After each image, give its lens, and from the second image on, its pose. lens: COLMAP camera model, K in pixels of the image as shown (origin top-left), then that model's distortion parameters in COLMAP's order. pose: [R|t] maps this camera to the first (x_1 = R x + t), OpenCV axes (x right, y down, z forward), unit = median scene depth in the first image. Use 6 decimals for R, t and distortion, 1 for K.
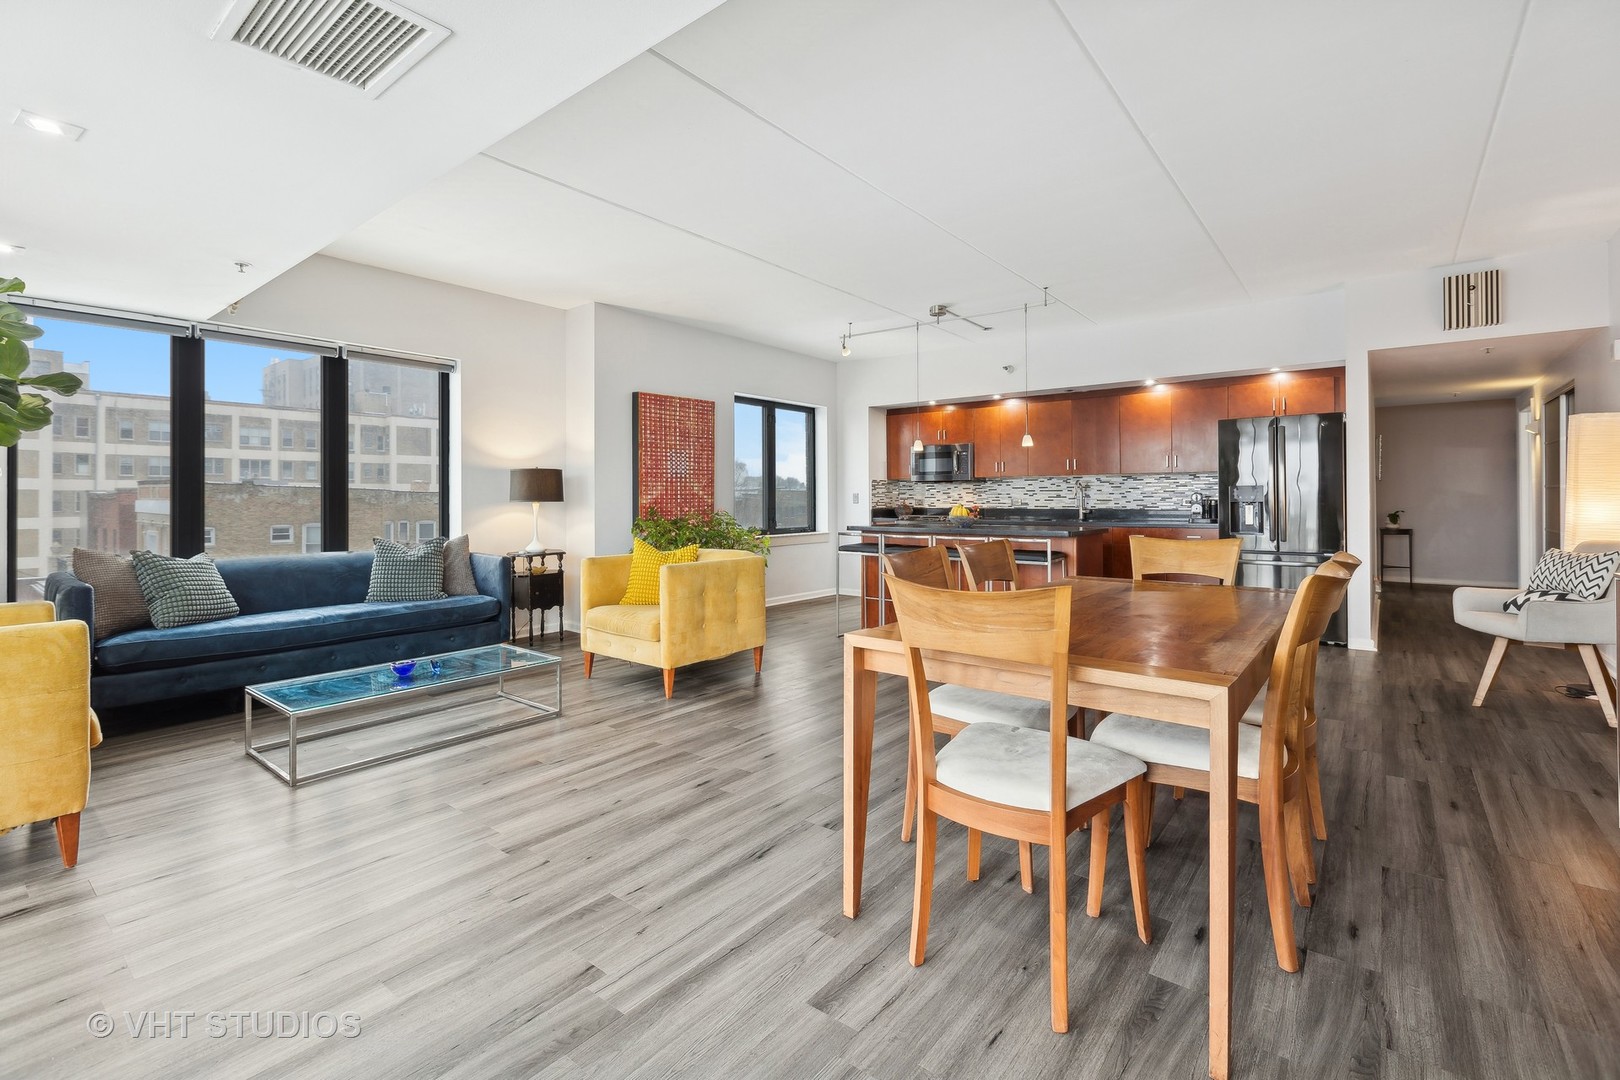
lens RADIAL K [[727.3, 0, 823.3], [0, 727.3, 493.7], [0, 0, 1]] dist [-0.002406, -0.000167]
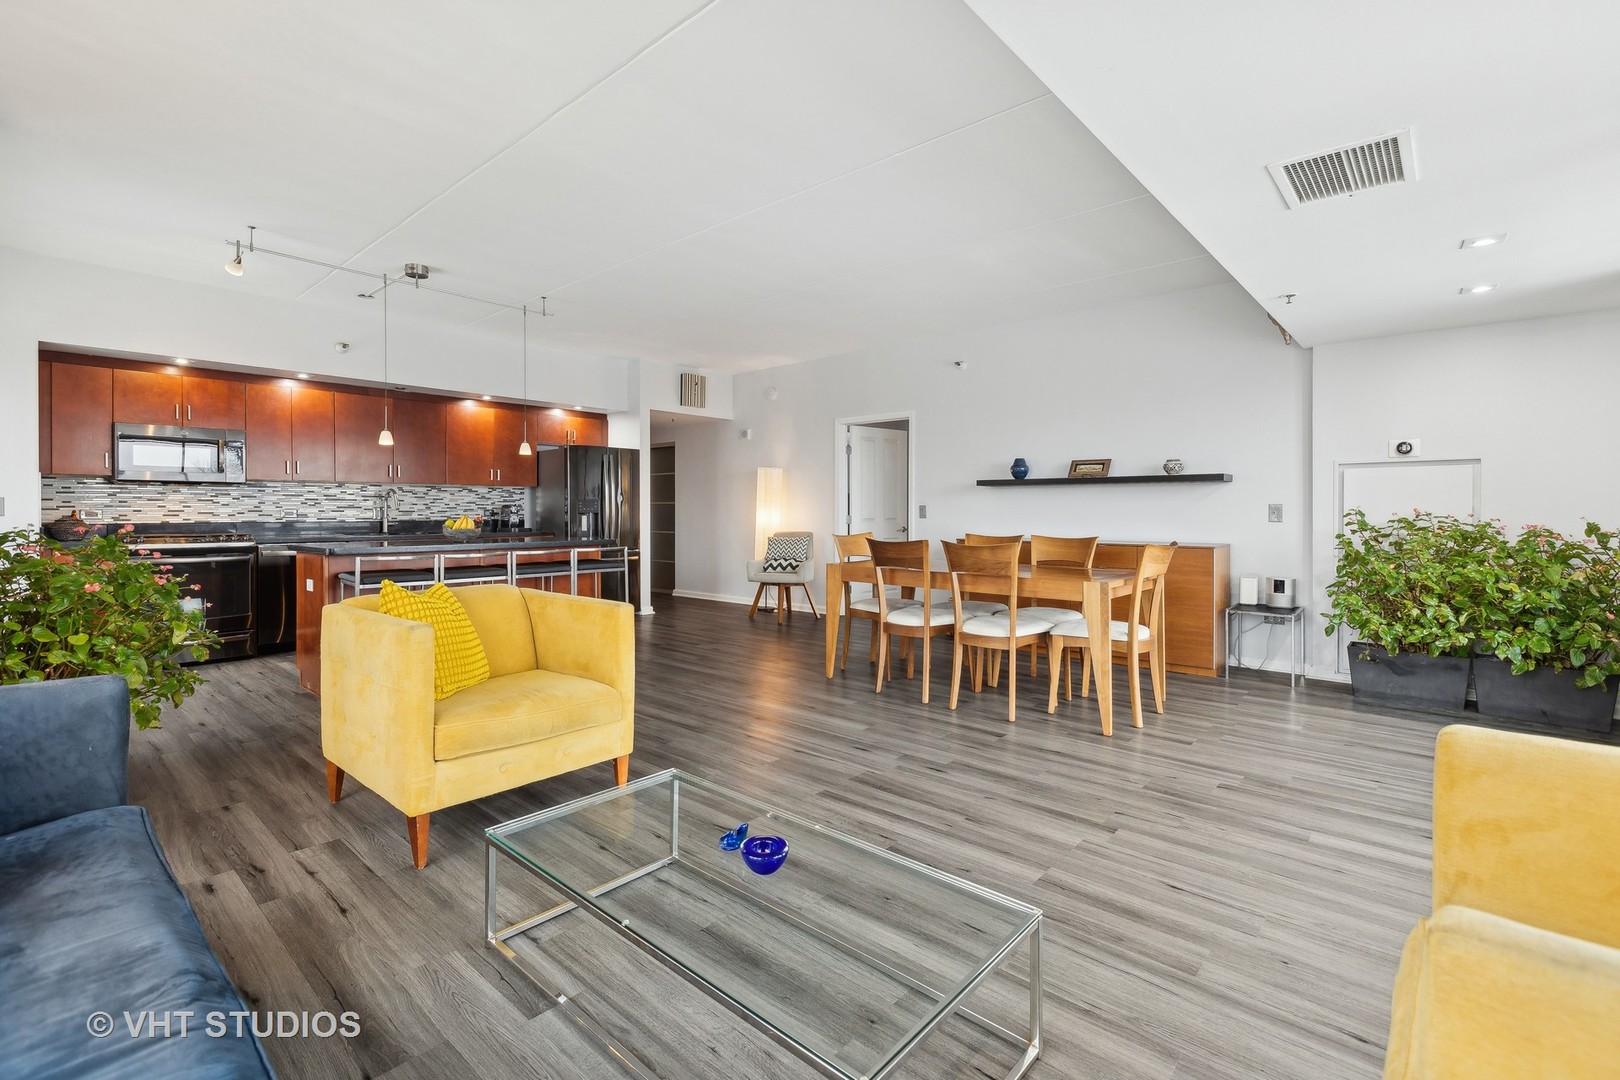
lens RADIAL K [[727.3, 0, 773.4], [0, 727.3, 512.7], [0, 0, 1]] dist [-0.002406, -0.000167]
pose [[0.082819, 0.001149, 0.996564, -1.167034], [-0.007952, 0.999968, -0.000492, 0.017406], [-0.996533, -0.007884, 0.082825, 1.064265]]
